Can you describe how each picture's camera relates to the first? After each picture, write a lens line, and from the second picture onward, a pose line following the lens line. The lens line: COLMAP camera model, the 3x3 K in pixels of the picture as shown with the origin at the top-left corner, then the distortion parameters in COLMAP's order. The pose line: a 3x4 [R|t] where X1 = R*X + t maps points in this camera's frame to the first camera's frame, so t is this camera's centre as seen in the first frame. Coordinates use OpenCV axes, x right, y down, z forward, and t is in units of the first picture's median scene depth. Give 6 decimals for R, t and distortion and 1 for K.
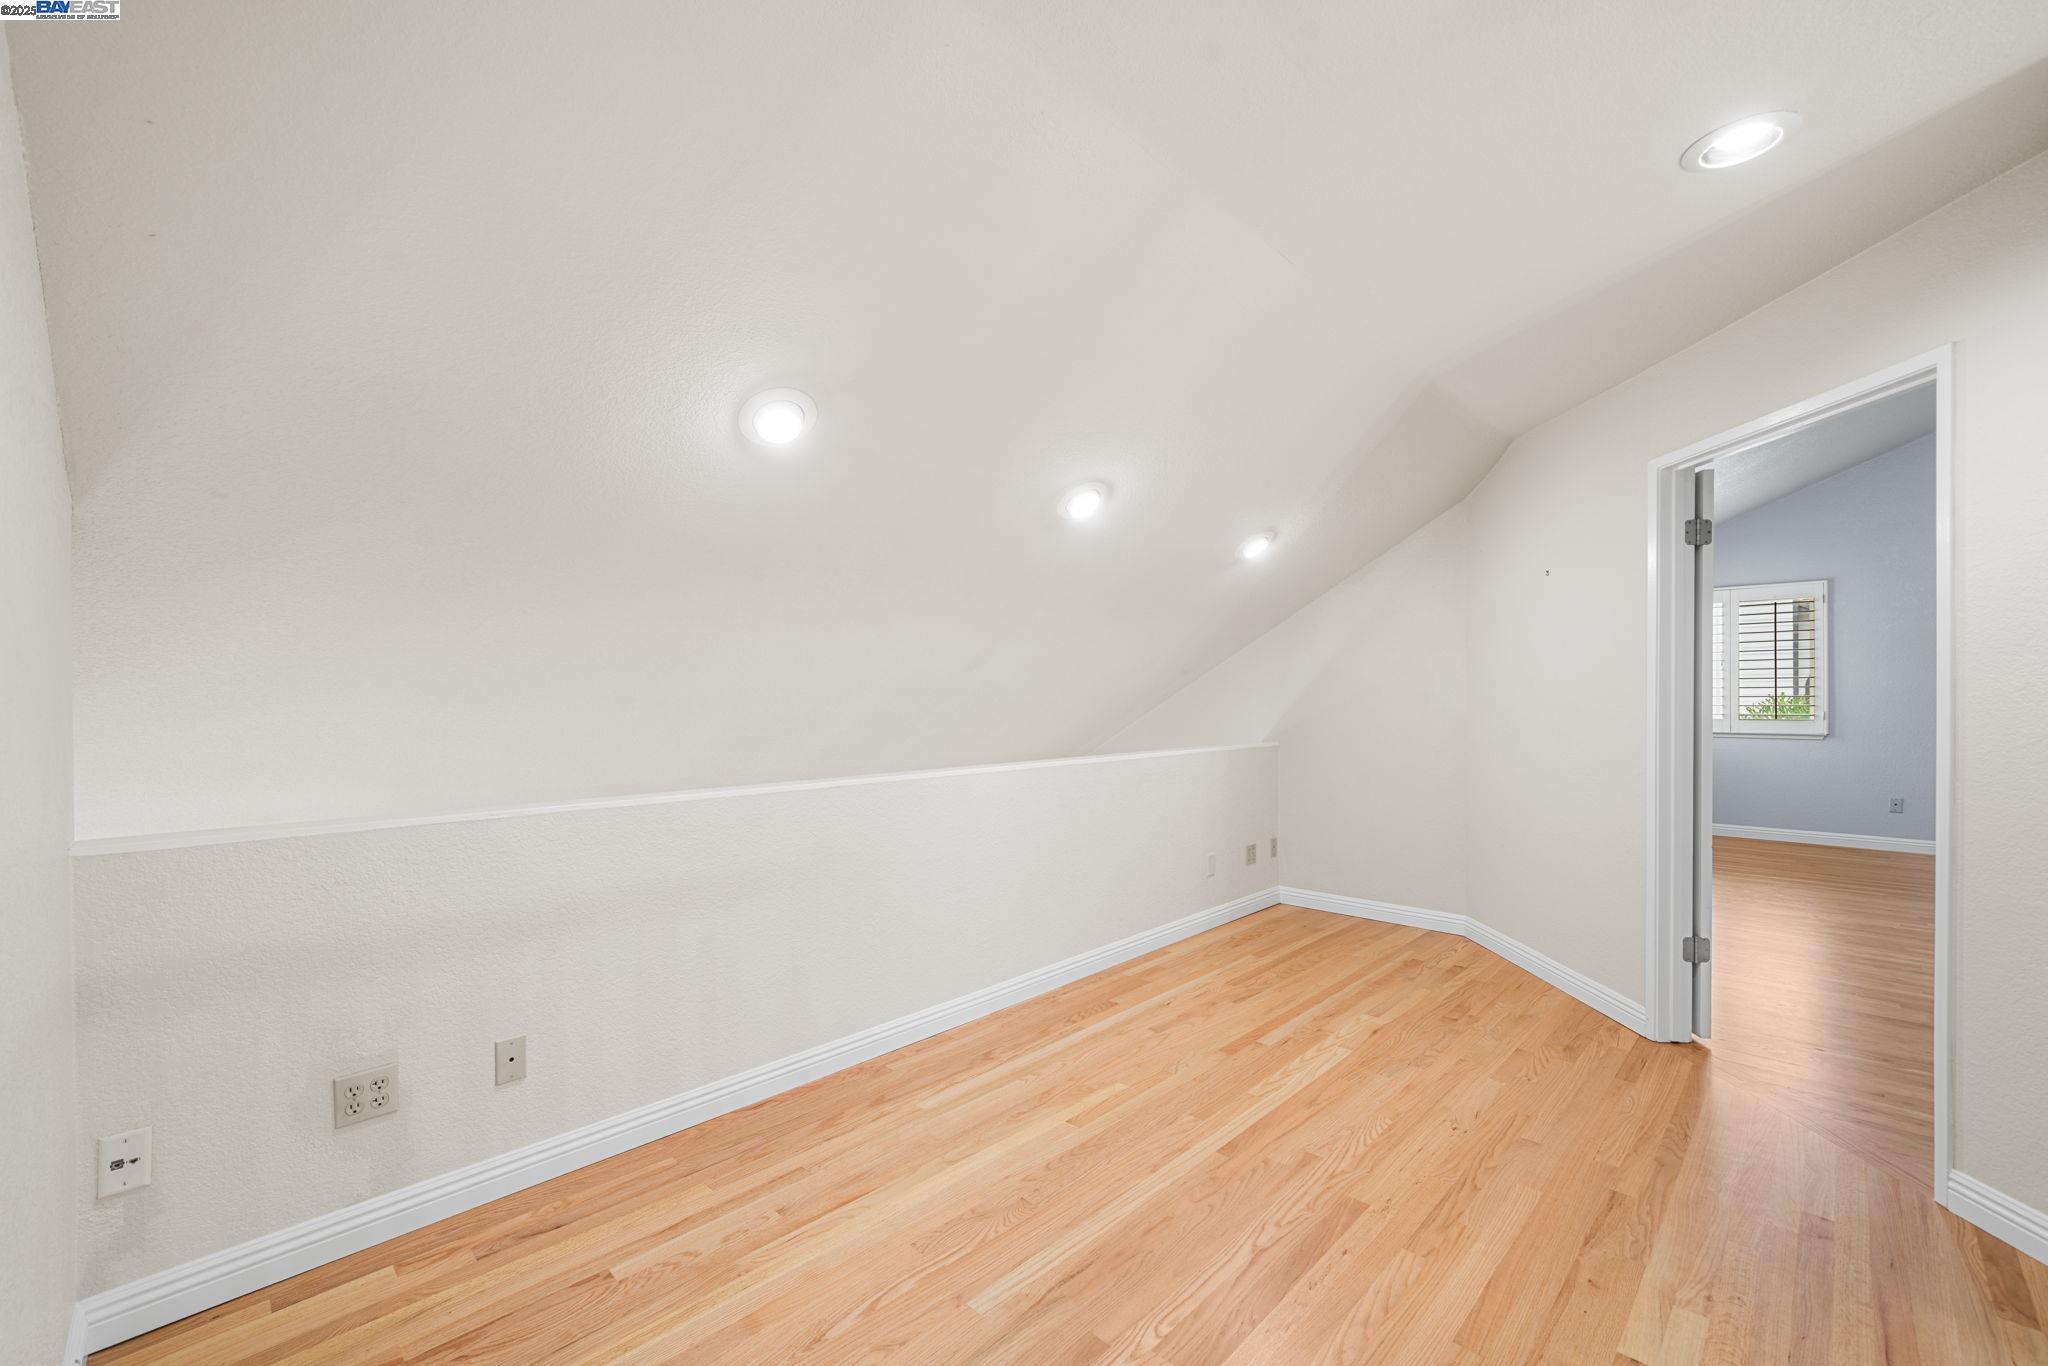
lens RADIAL K [[807.7, 0, 1024.0], [0, 807.7, 683.0], [0, 0, 1]] dist [0.000805, 0.000305]
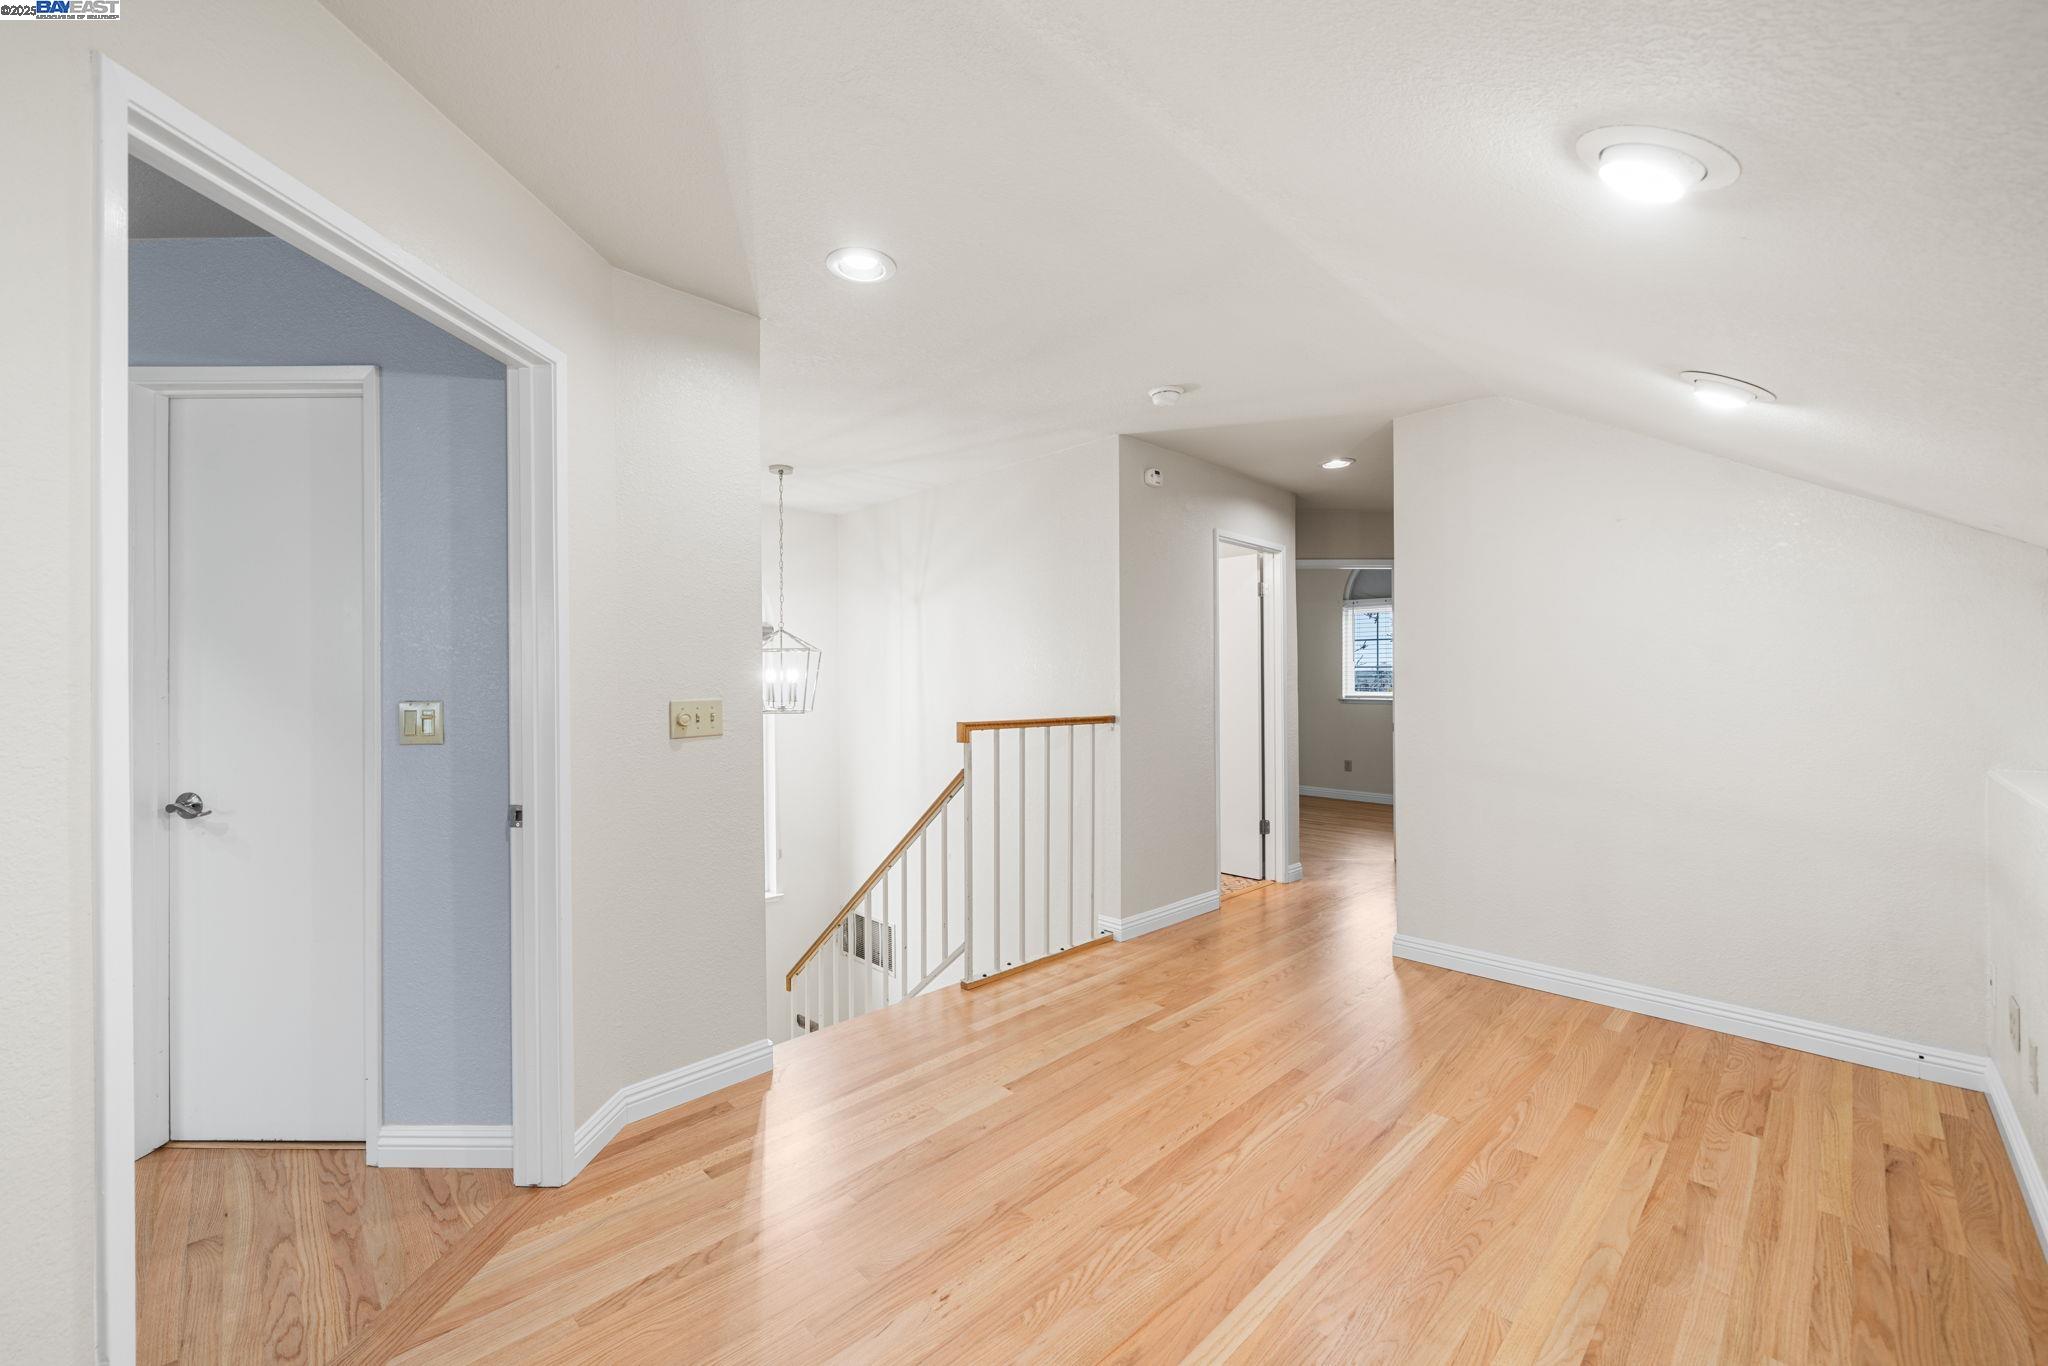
lens RADIAL K [[807.7, 0, 1024.0], [0, 807.7, 683.0], [0, 0, 1]] dist [0.000805, 0.000305]
pose [[-0.999780, 0.010843, 0.017978, 0.515475], [0.010720, 0.999919, -0.006918, 0.017816], [-0.018051, -0.006724, -0.999814, 1.985883]]
